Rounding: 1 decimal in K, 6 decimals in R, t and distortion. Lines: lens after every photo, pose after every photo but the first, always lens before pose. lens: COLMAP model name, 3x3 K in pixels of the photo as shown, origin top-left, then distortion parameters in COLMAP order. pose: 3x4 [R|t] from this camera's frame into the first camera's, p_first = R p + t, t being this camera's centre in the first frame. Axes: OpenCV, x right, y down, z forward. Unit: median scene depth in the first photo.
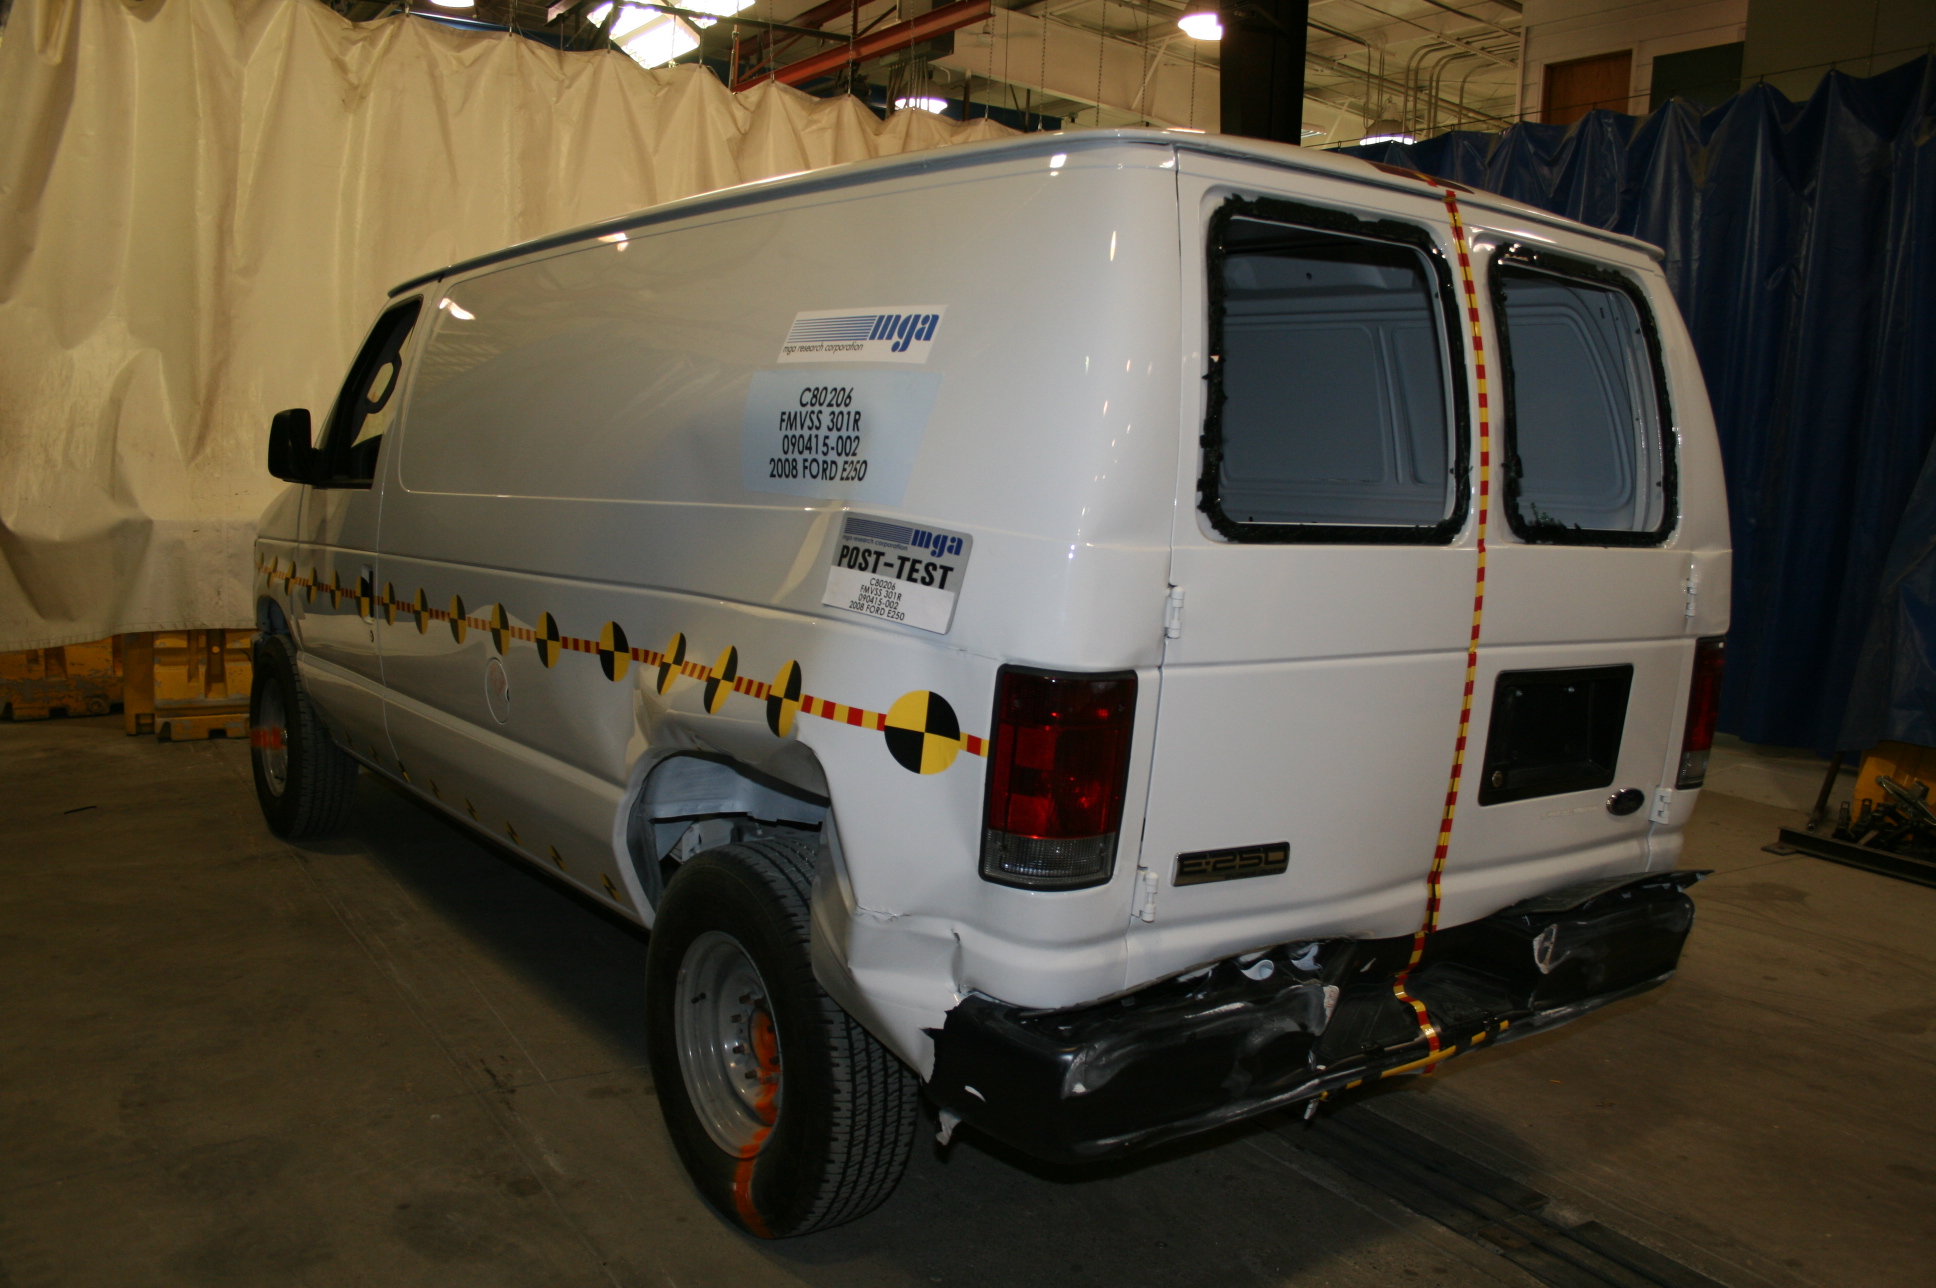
lens RADIAL K [[1687.2, 0, 968.0], [0, 1687.2, 644.0], [0, 0, 1]] dist [-0.155851, 0.141114]
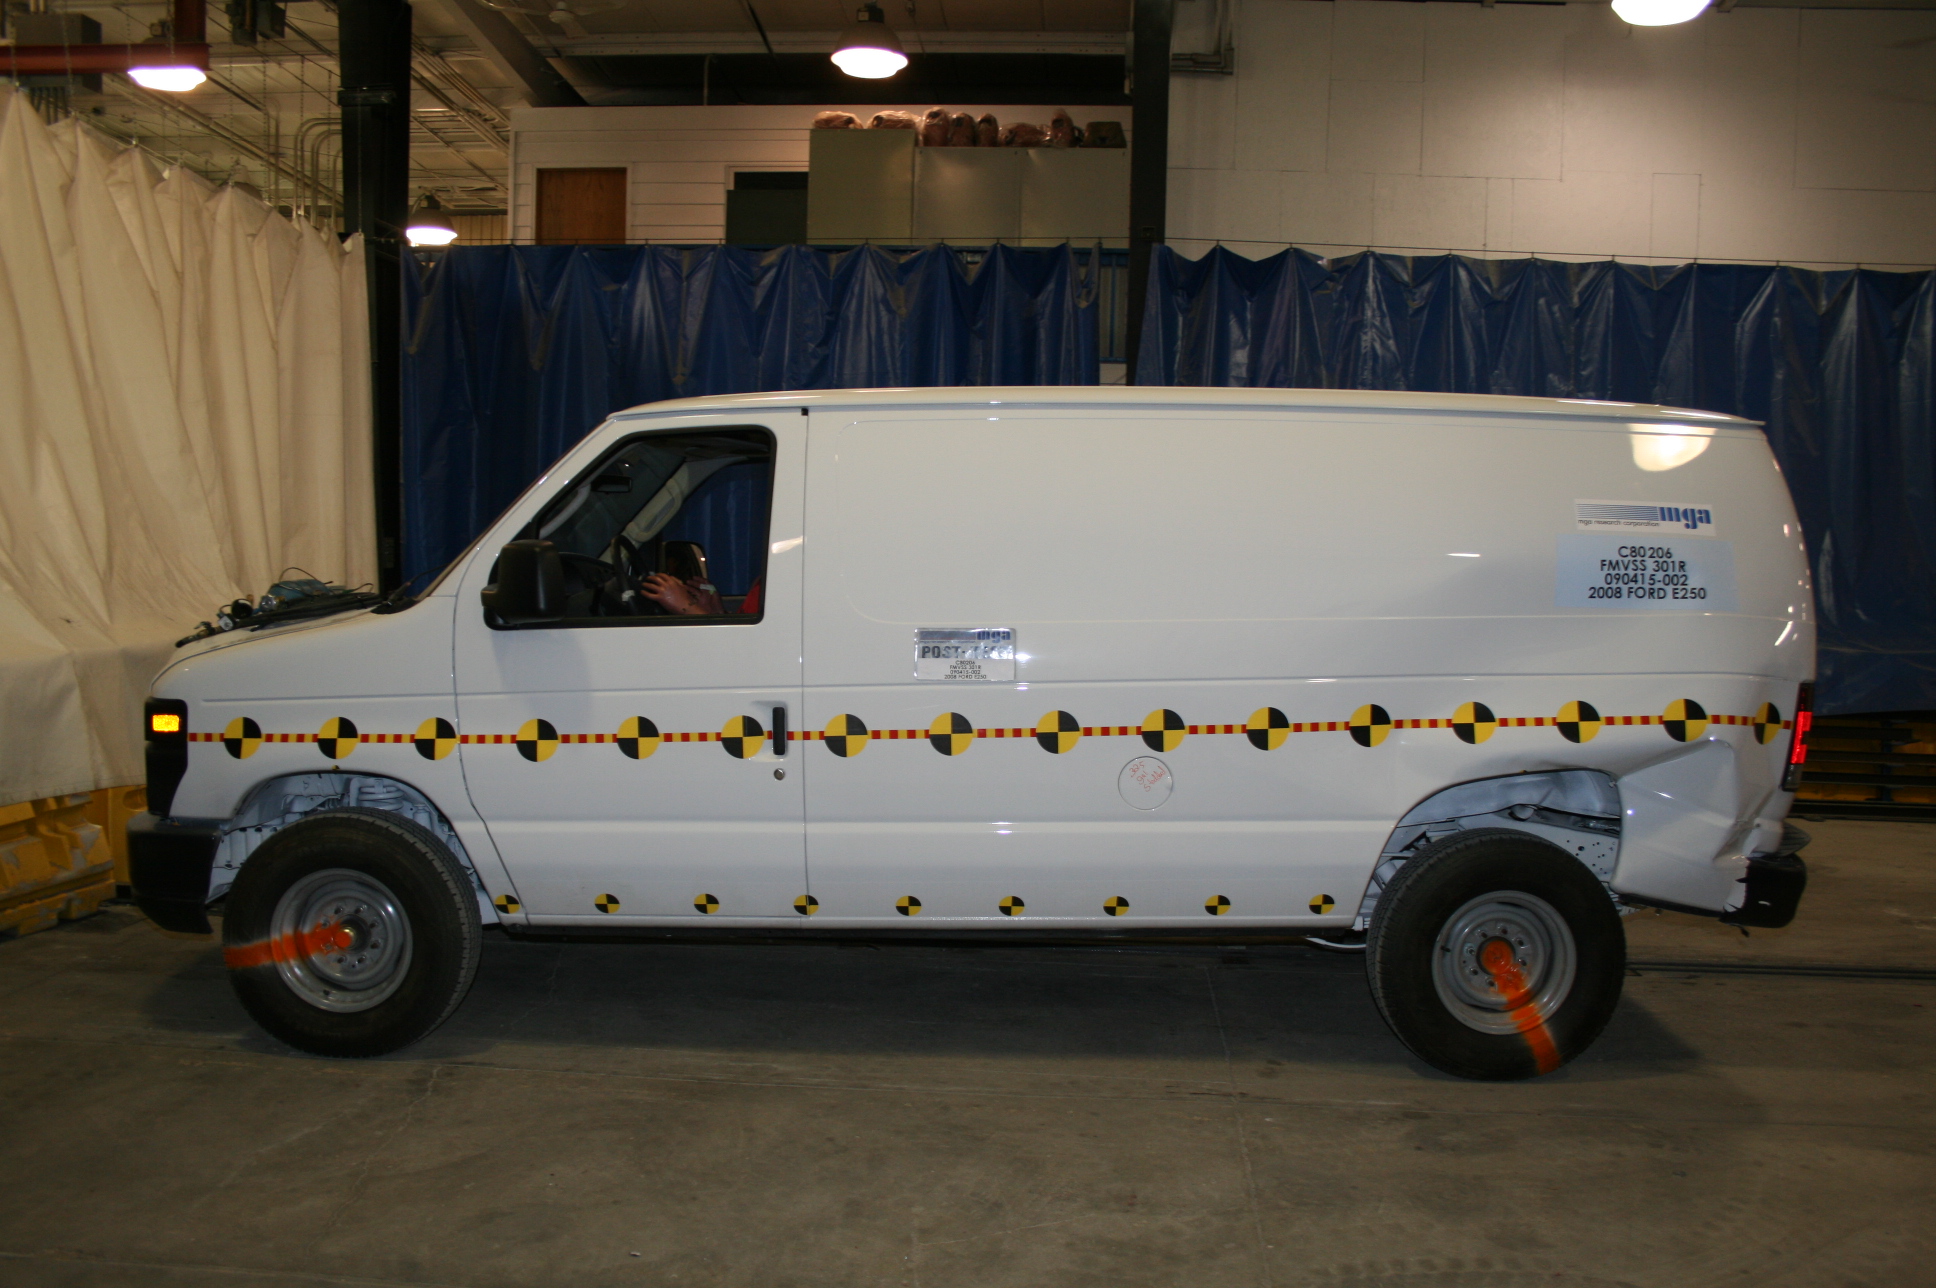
lens RADIAL K [[1687.2, 0, 968.0], [0, 1687.2, 644.0], [0, 0, 1]] dist [-0.155851, 0.141114]
pose [[0.605100, -0.082794, 0.791833, -1.793961], [0.099244, 0.994665, 0.028162, -0.159728], [-0.789940, 0.061544, 0.610088, 0.471015]]
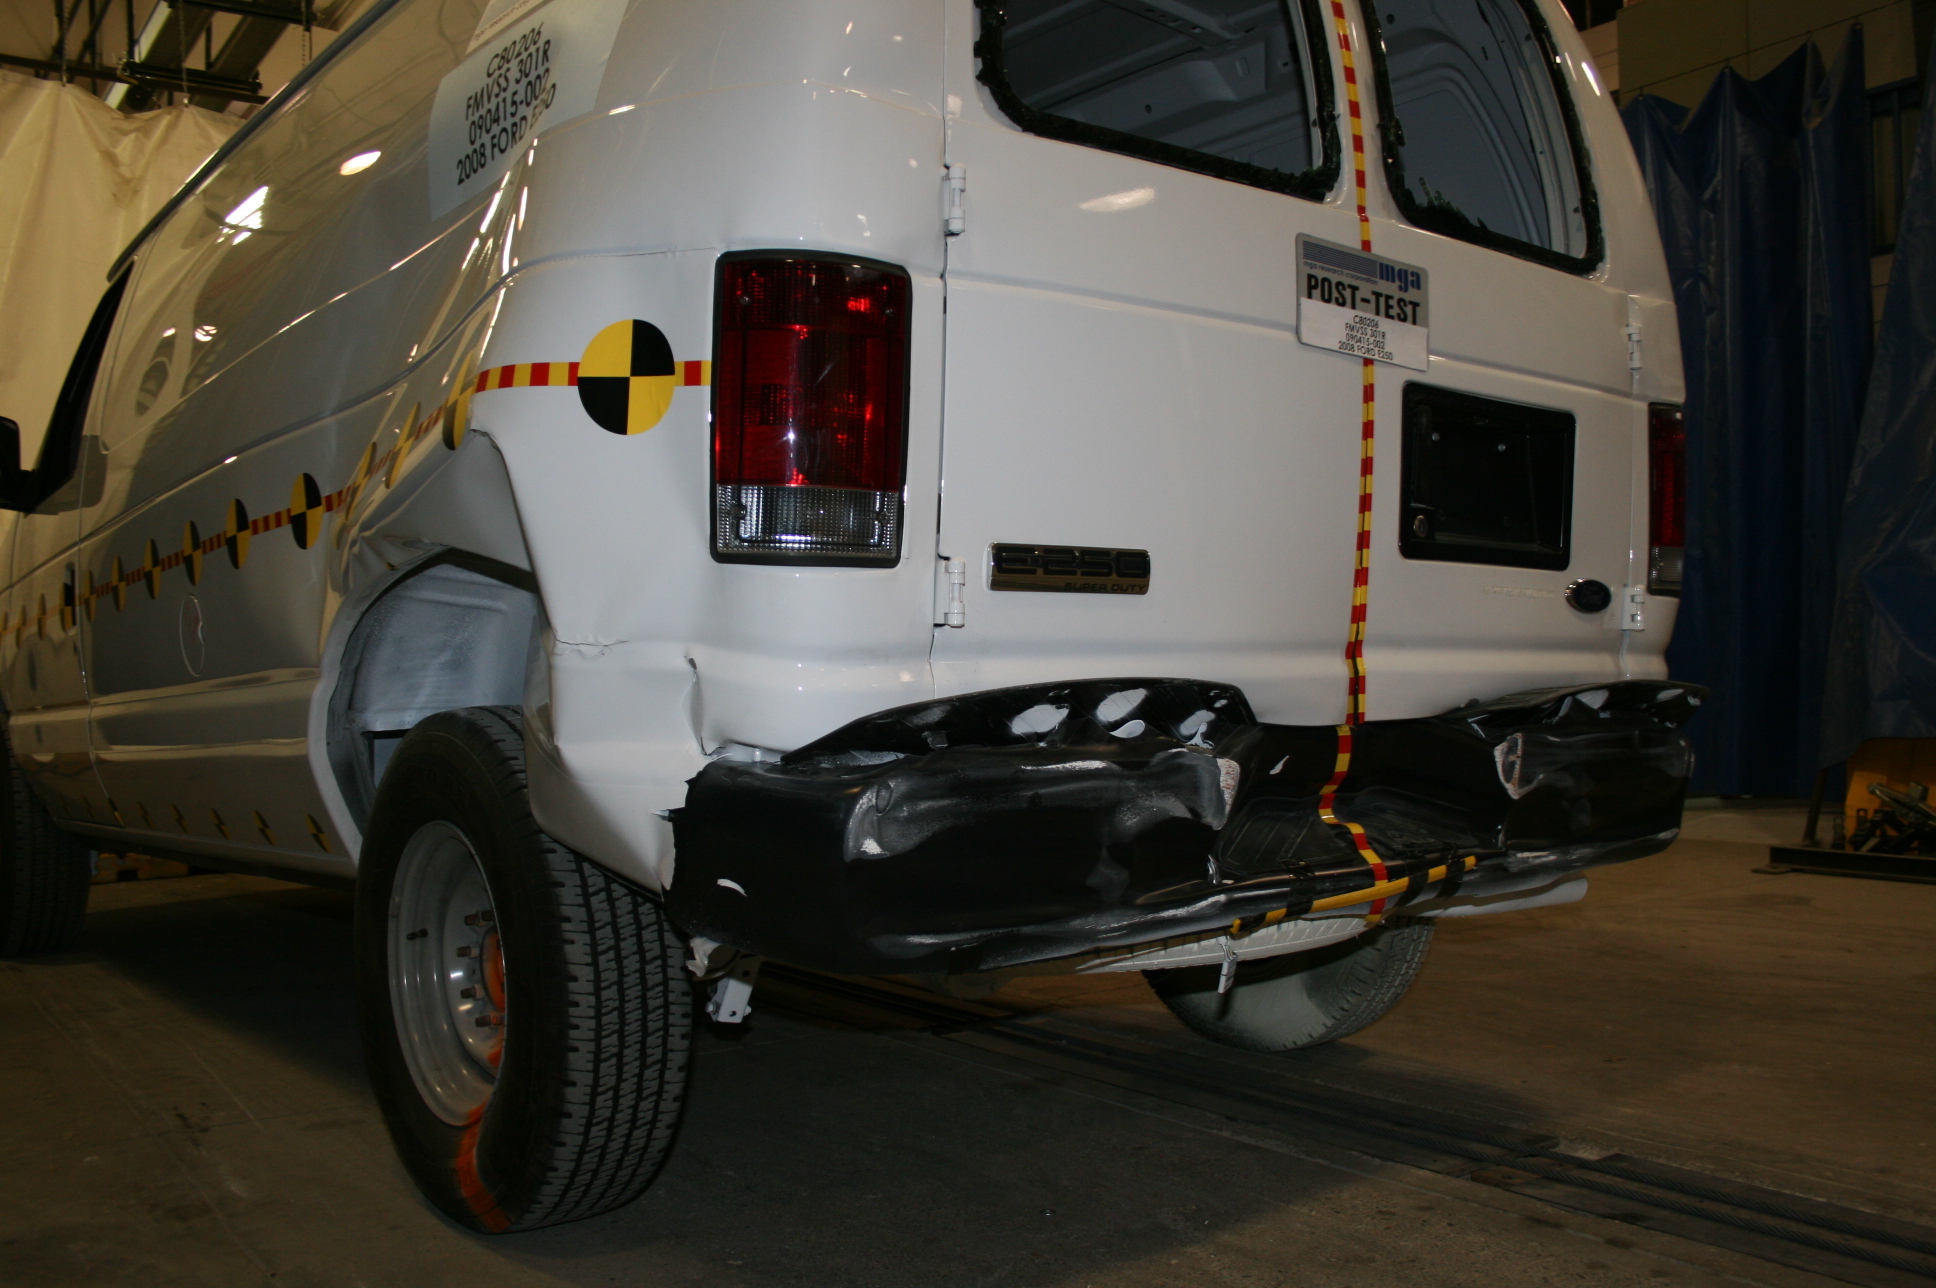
lens RADIAL K [[1770.9, 0, 968.0], [0, 1770.9, 644.0], [0, 0, 1]] dist [-0.151833, 0.148992]
pose [[0.996214, -0.066739, 0.055711, 0.059919], [0.074296, 0.986352, -0.146936, 0.246344], [-0.045144, 0.150518, 0.987576, 0.213889]]
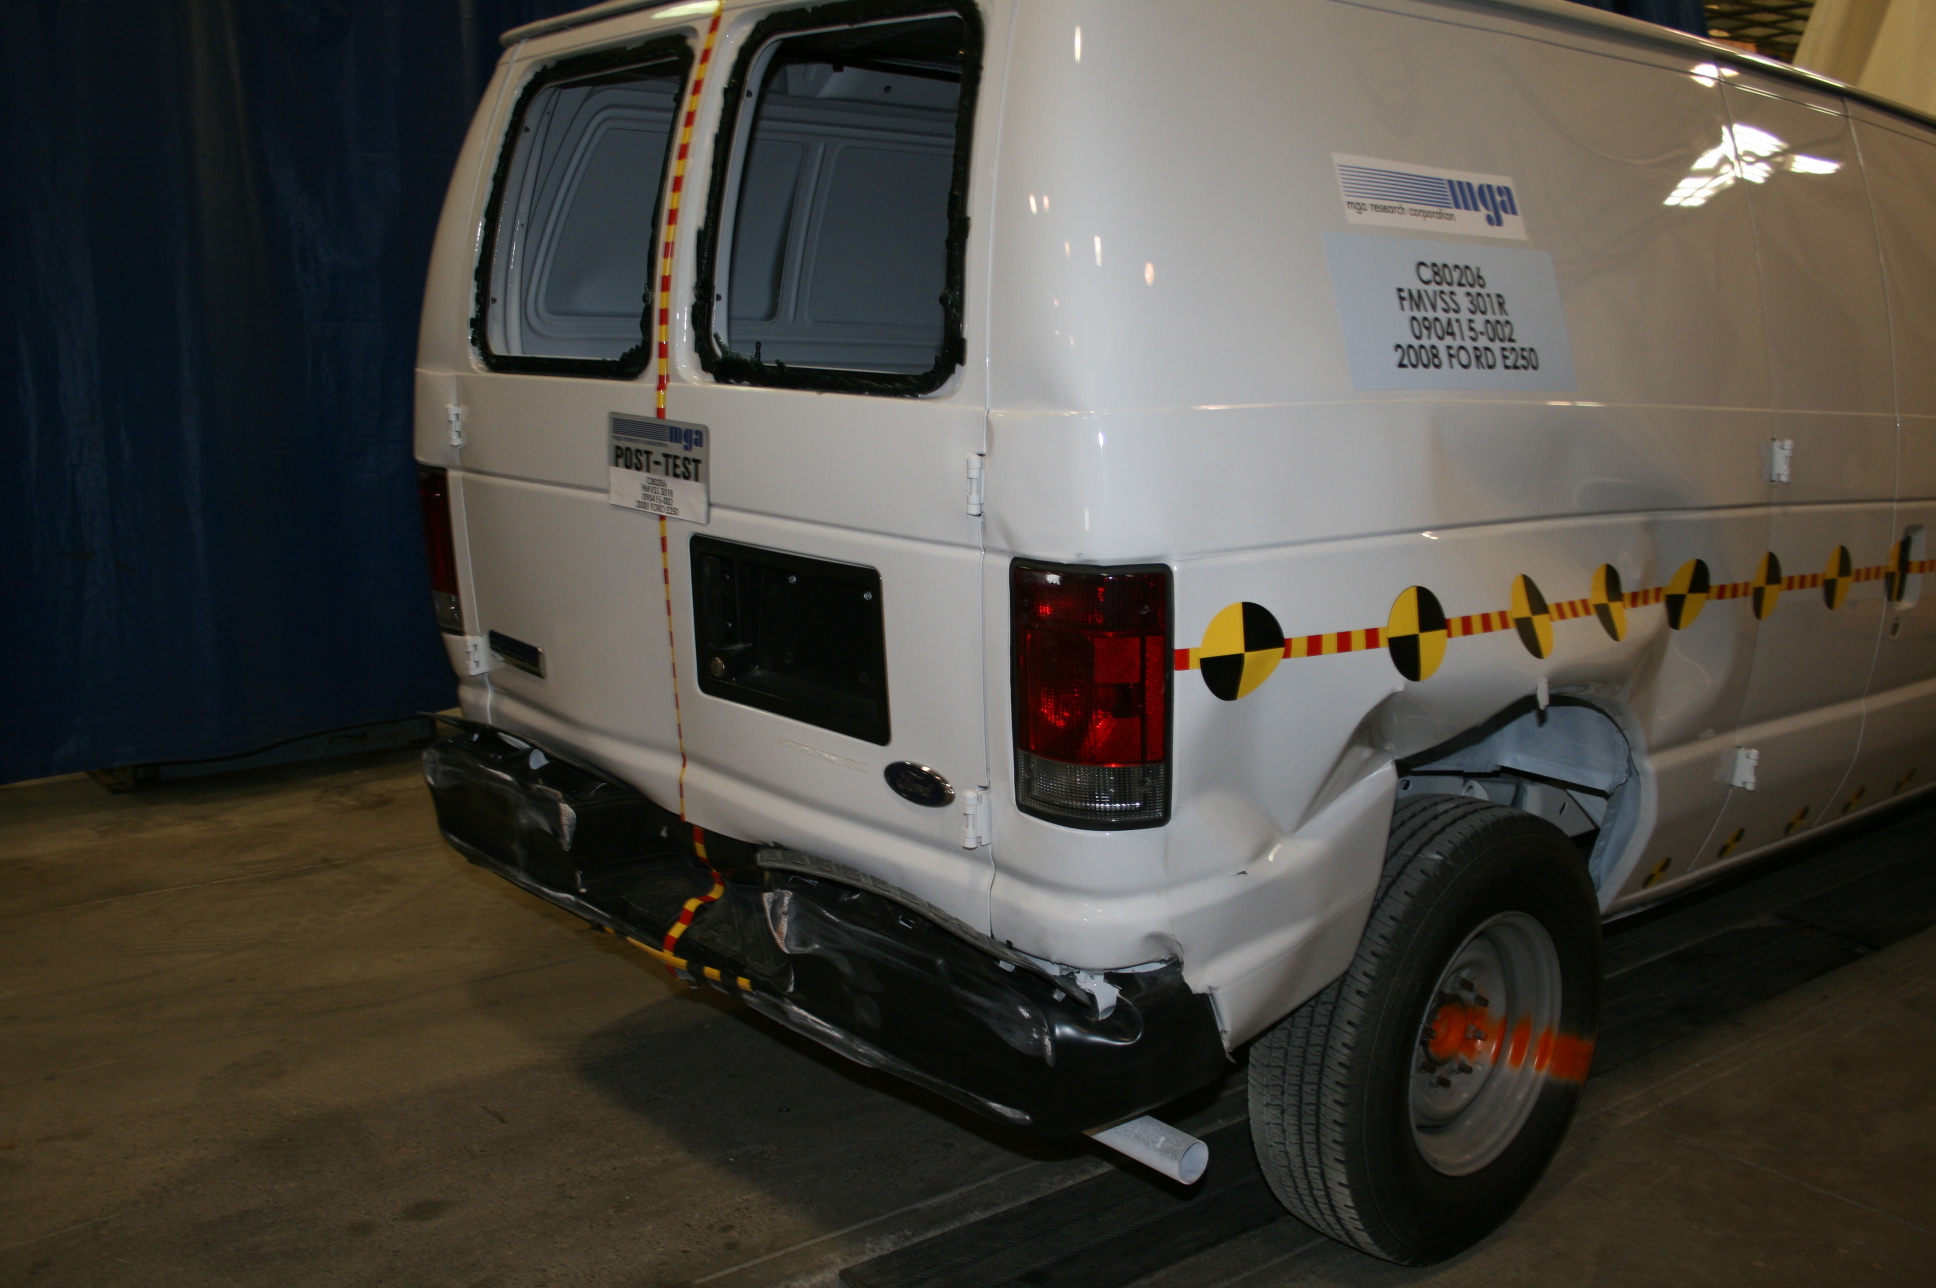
lens RADIAL K [[1770.9, 0, 968.0], [0, 1770.9, 644.0], [0, 0, 1]] dist [-0.151833, 0.148992]
pose [[0.101146, 0.133860, -0.985825, 1.232652], [-0.131707, 0.983987, 0.120097, -0.054436], [0.986115, 0.117693, 0.117156, 1.044425]]
